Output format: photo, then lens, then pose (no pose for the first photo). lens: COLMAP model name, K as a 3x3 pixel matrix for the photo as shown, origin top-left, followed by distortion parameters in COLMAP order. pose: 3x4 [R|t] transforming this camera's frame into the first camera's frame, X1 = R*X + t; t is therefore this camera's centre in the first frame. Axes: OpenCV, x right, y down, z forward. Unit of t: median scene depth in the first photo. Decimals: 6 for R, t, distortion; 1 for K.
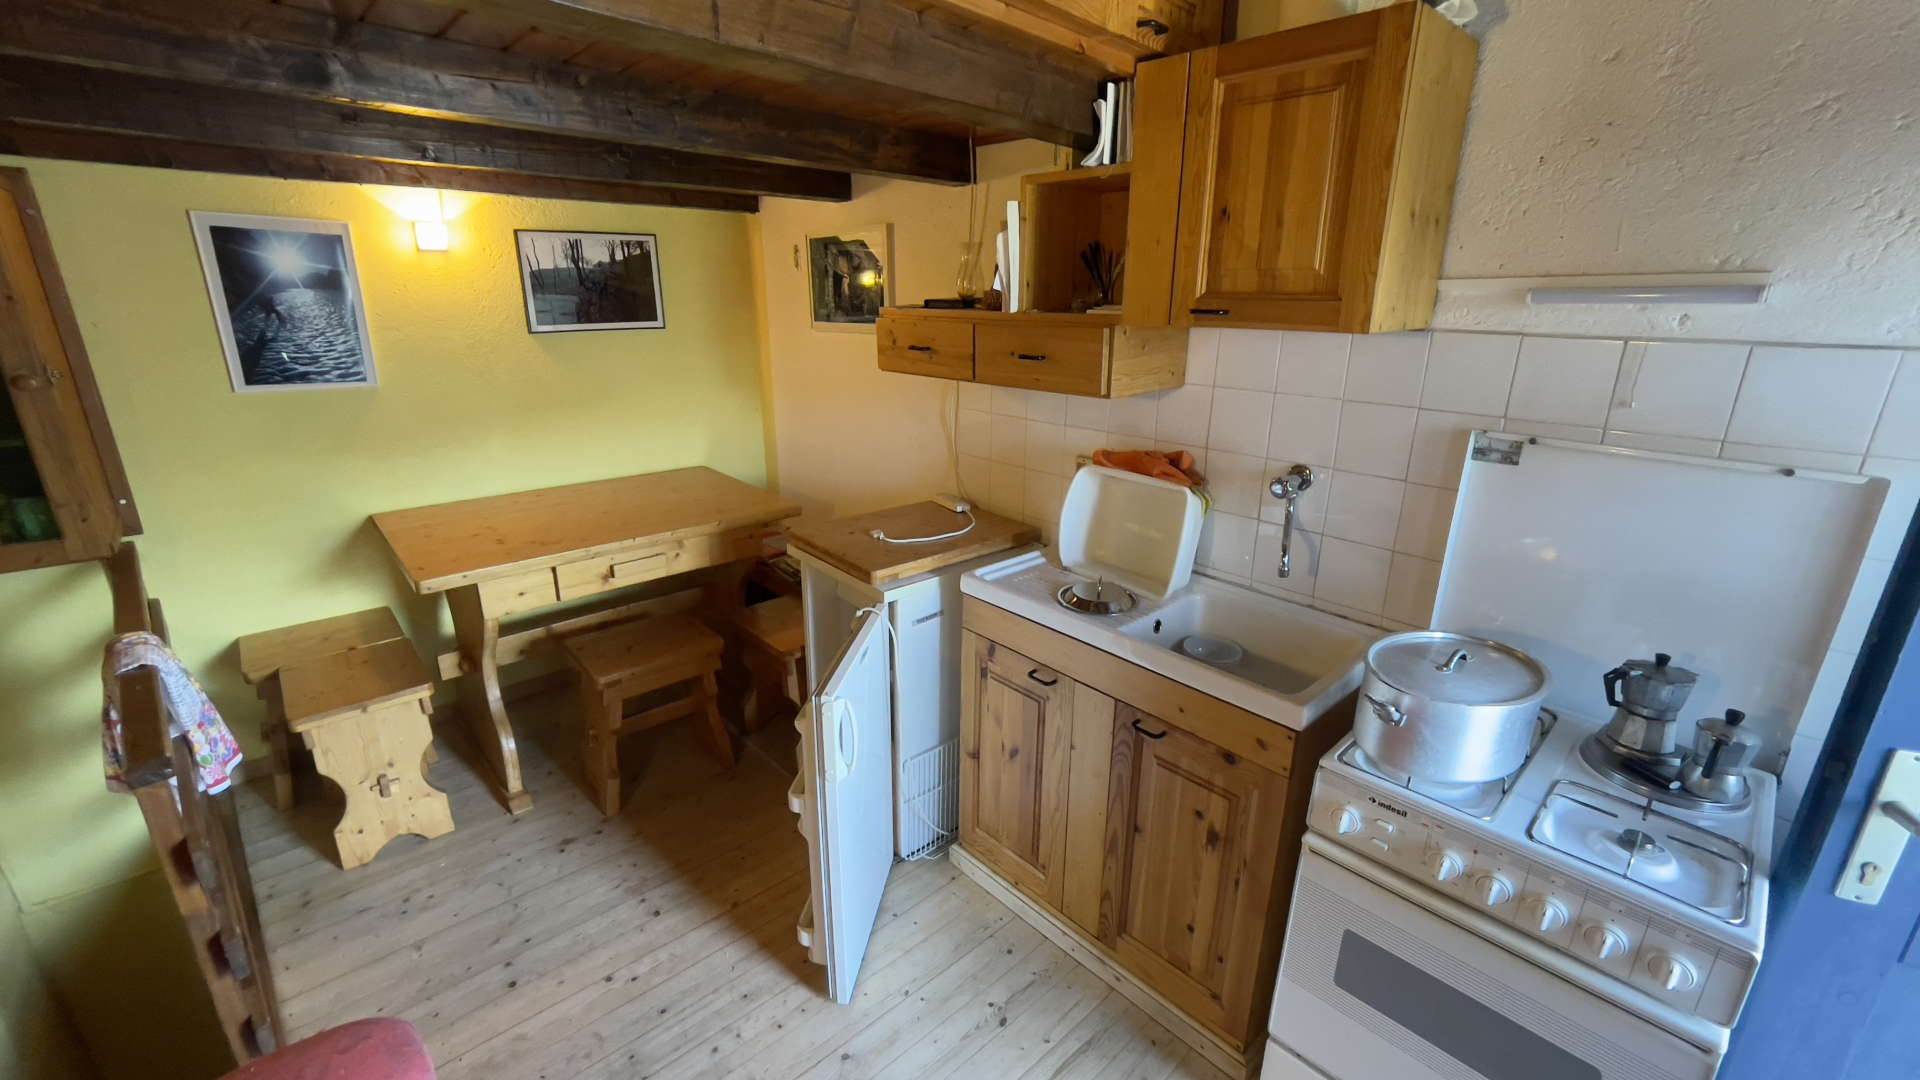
lens RADIAL K [[778.5, 0, 949.1], [0, 778.5, 541.0], [0, 0, 1]] dist [-0.020292, 0.009240]
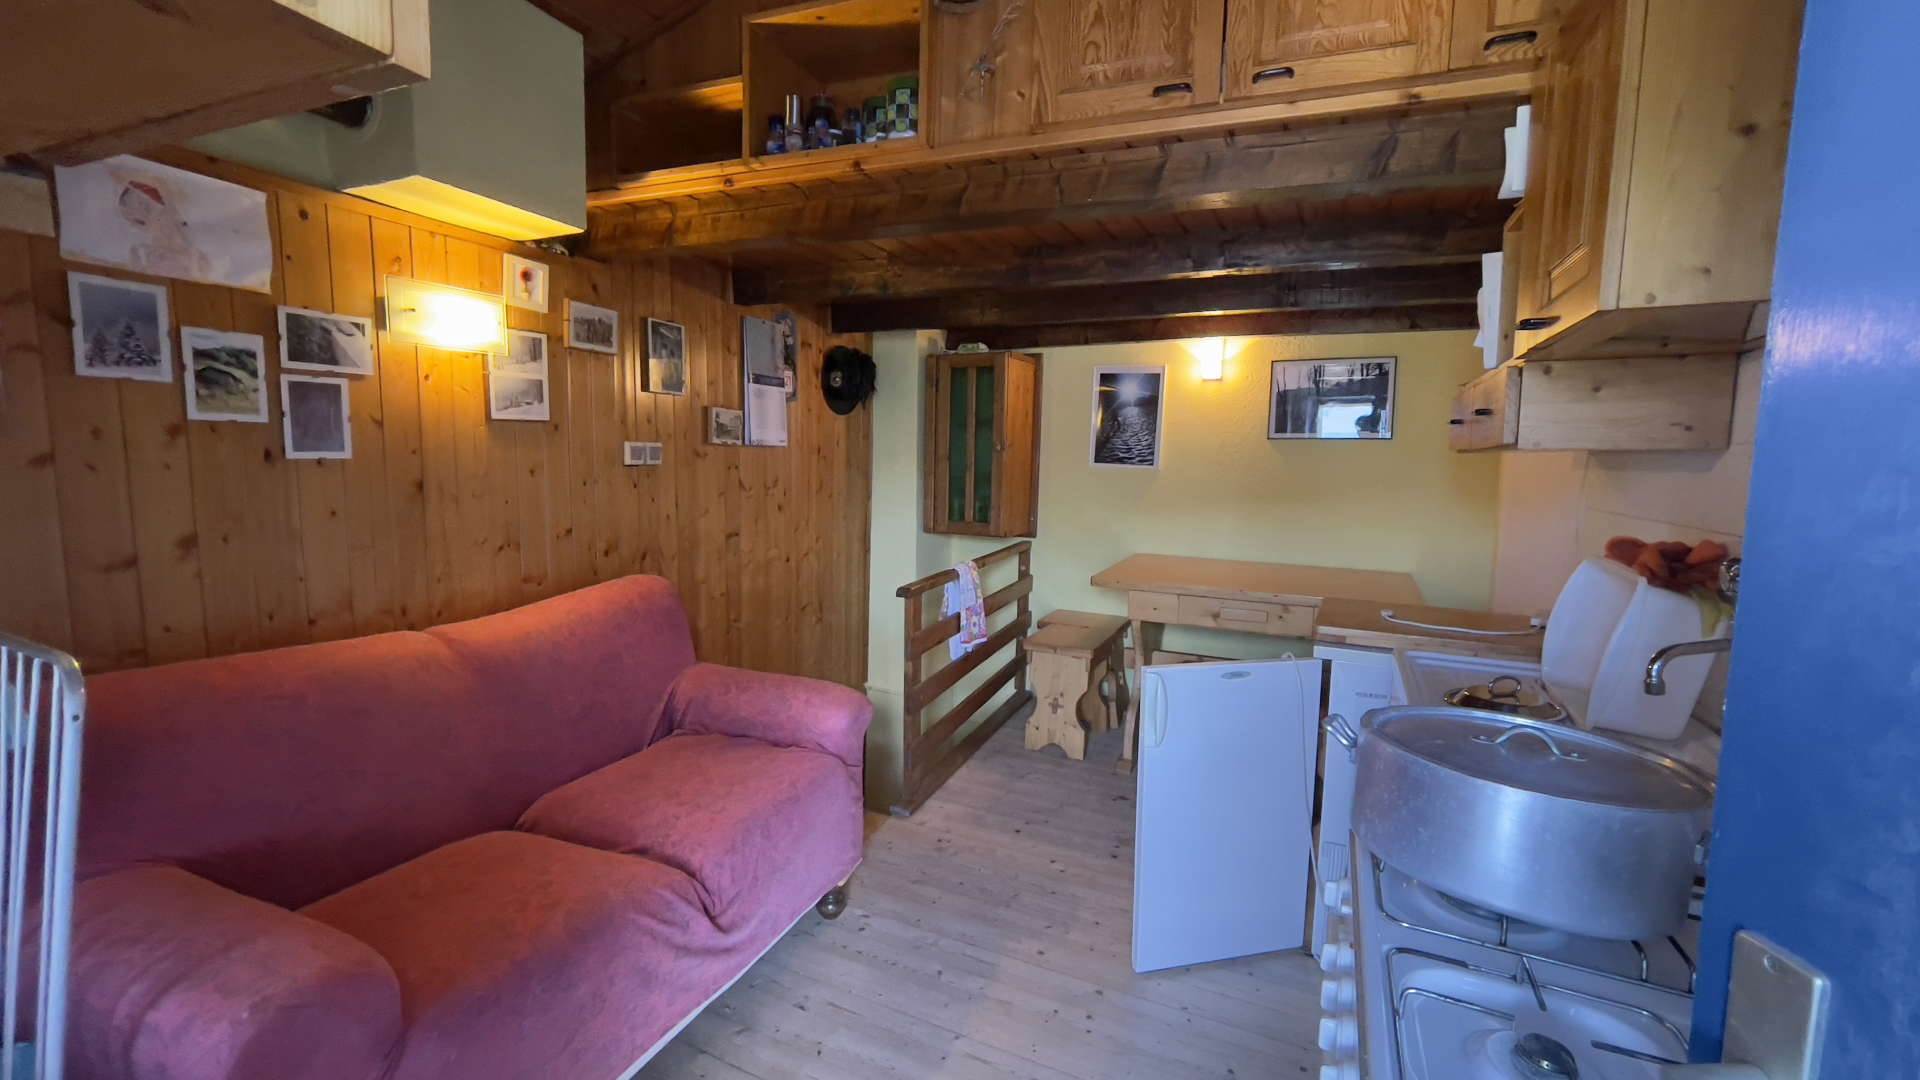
lens RADIAL K [[778.5, 0, 966.2], [0, 778.5, 536.9], [0, 0, 1]] dist [-0.020292, 0.009240]
pose [[0.384472, 0.094934, -0.918242, 0.702643], [-0.293892, 0.955530, -0.024265, 0.097158], [0.875105, 0.279194, 0.395275, 0.158471]]
